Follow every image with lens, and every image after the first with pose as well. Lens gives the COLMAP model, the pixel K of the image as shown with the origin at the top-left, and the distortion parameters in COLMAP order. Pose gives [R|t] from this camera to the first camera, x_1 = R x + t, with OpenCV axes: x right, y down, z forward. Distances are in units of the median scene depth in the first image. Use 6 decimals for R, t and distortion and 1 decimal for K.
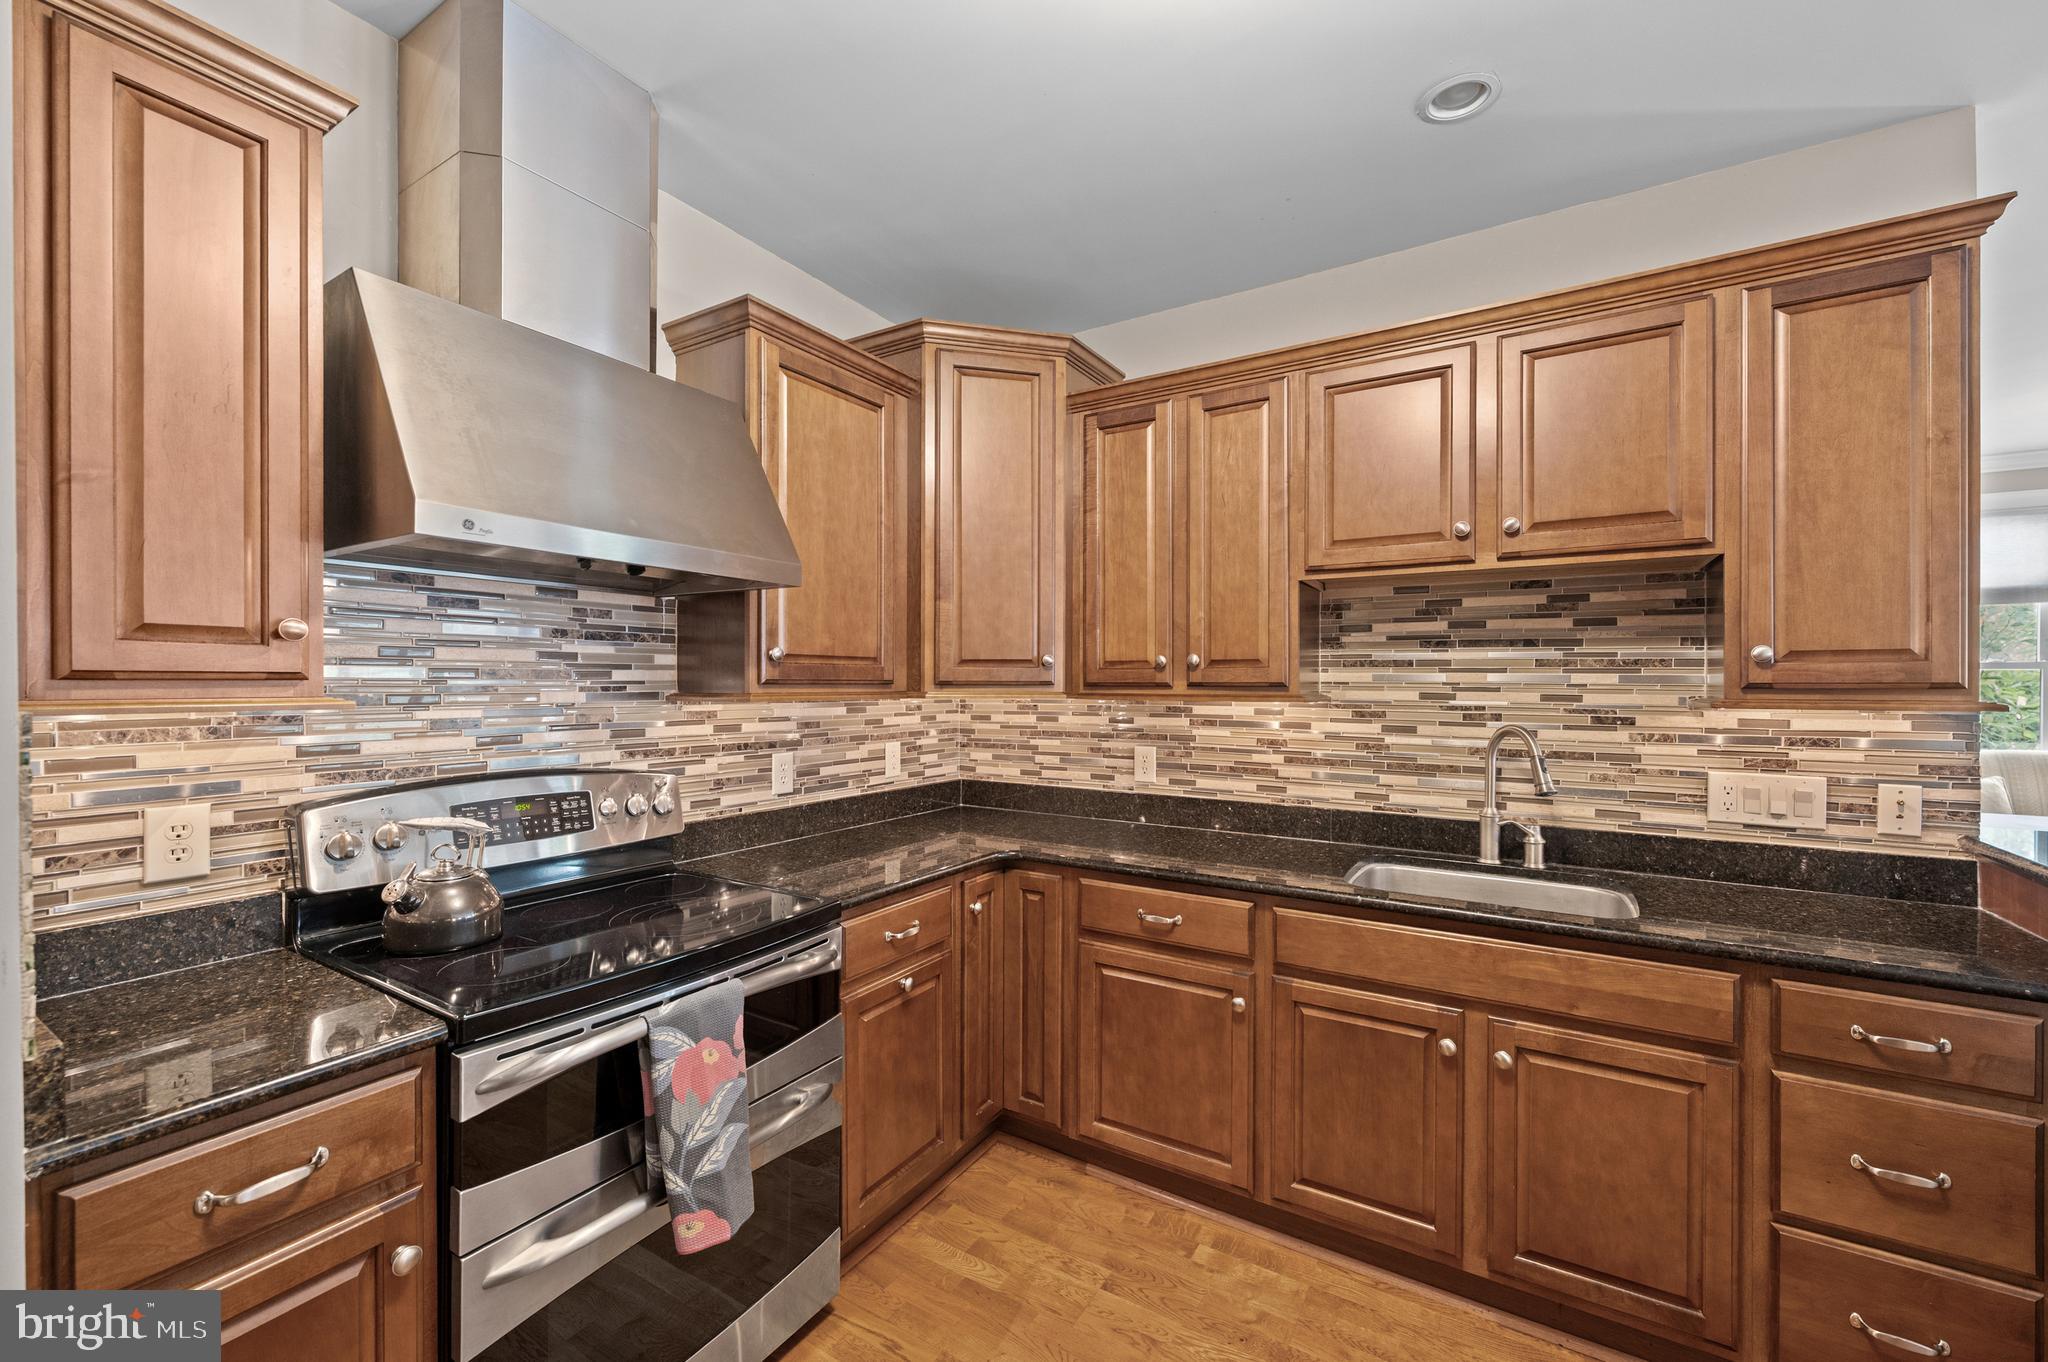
lens RADIAL K [[842.0, 0, 1033.6], [0, 842.0, 679.9], [0, 0, 1]] dist [0.002732, -0.001608]
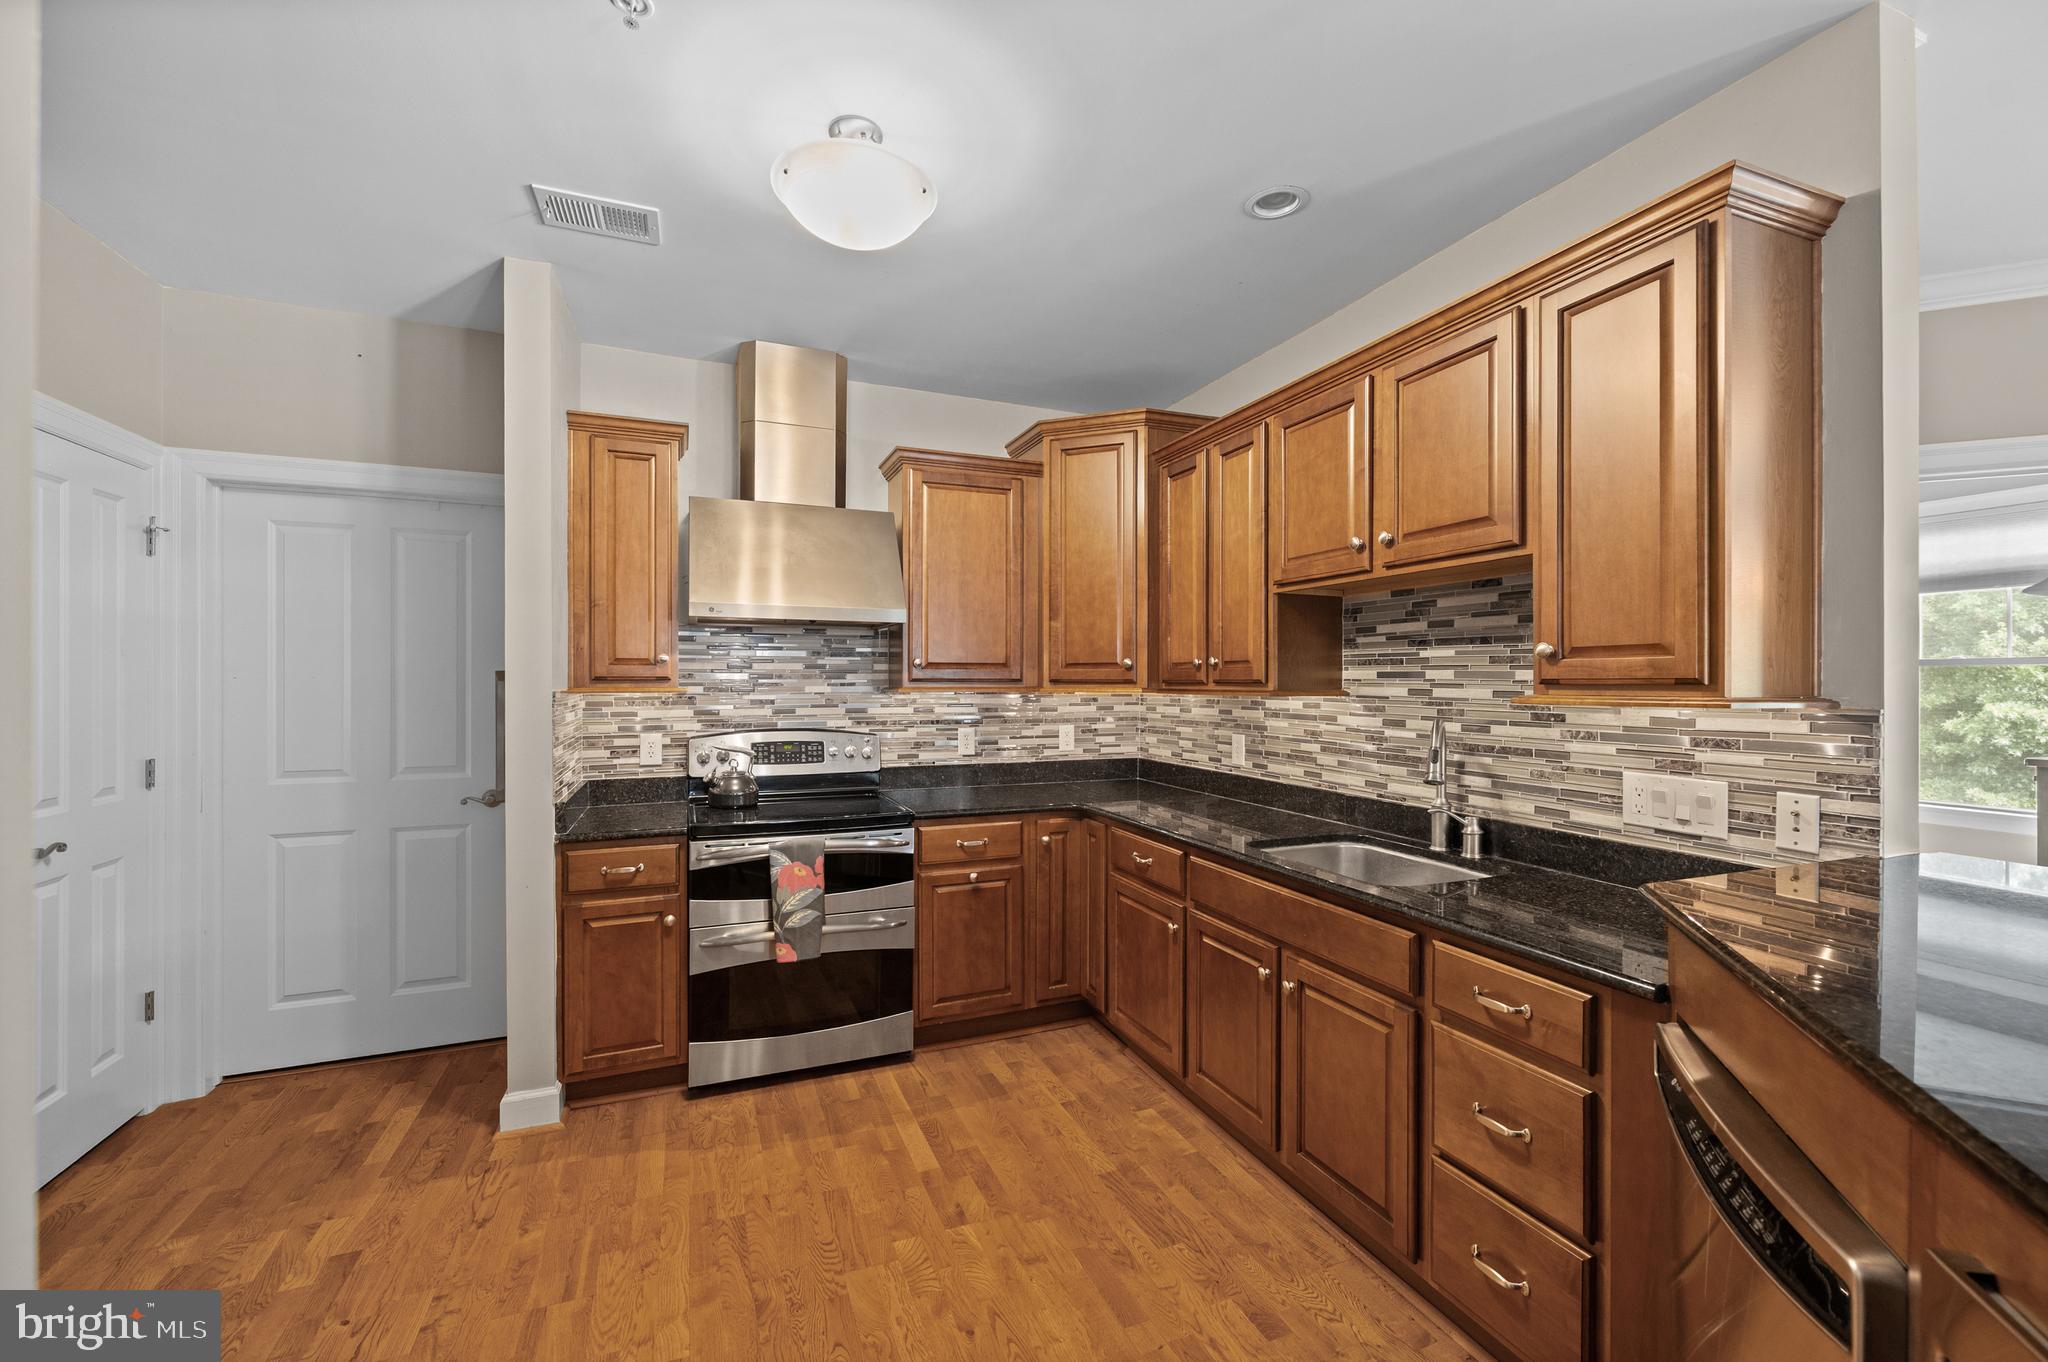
lens RADIAL K [[842.0, 0, 1007.1], [0, 842.0, 675.6], [0, 0, 1]] dist [0.002732, -0.001608]
pose [[0.798125, -0.005846, -0.602463, 0.767247], [0.003407, 0.999981, -0.005190, 0.002181], [0.602482, 0.002089, 0.798130, -0.175198]]
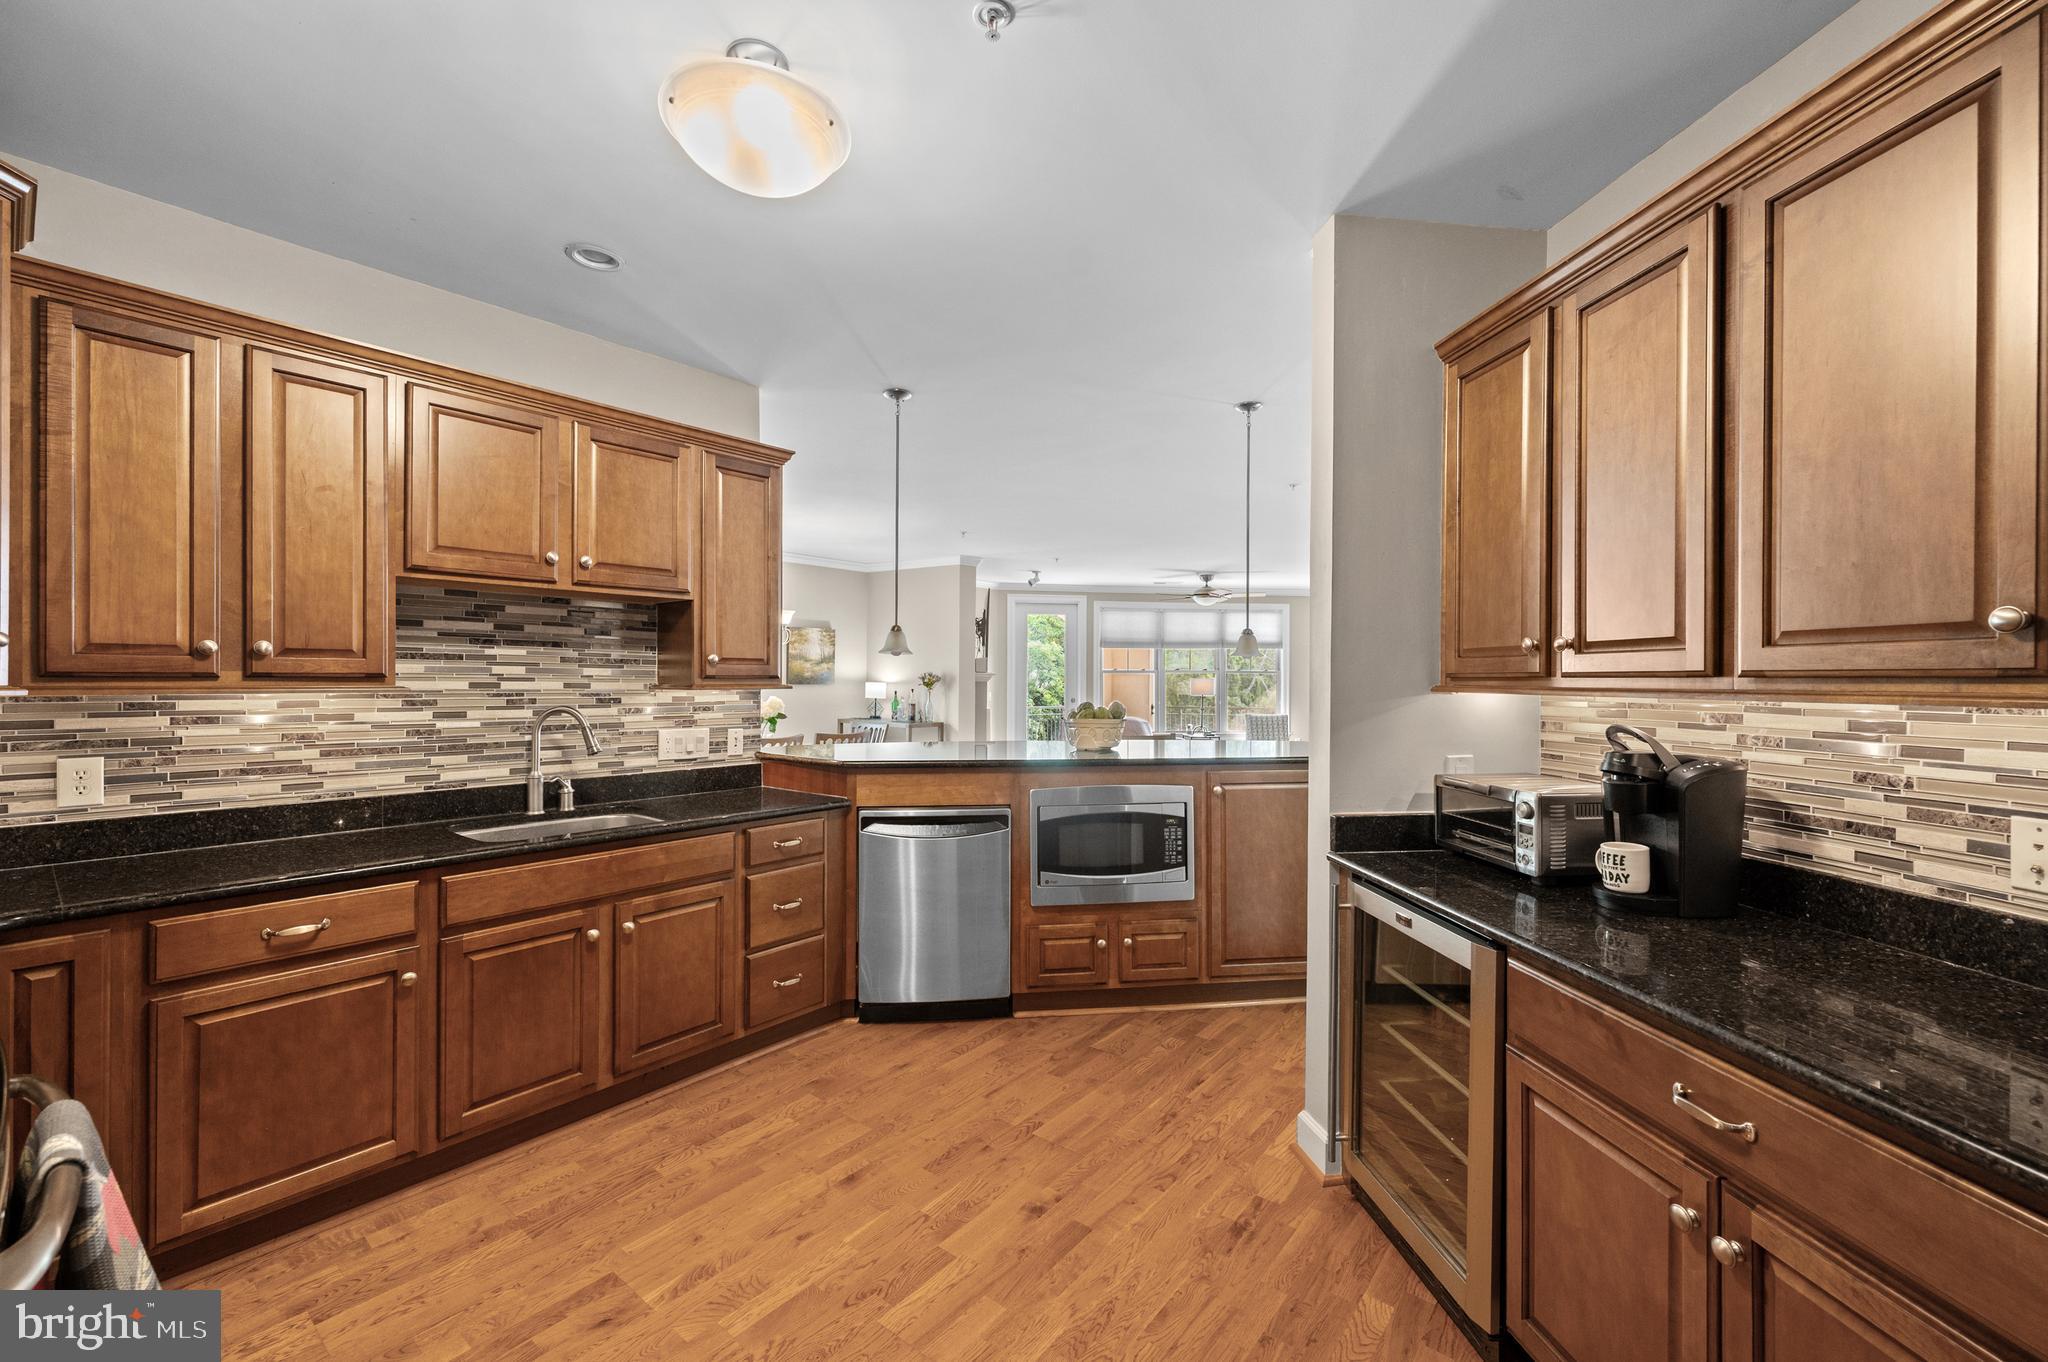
lens RADIAL K [[842.0, 0, 1035.0], [0, 842.0, 679.9], [0, 0, 1]] dist [0.002732, -0.001608]
pose [[0.102244, -0.003149, 0.994754, -0.687297], [-0.006944, 0.999968, 0.003879, 0.001517], [-0.994735, -0.007305, 0.102219, 0.109702]]
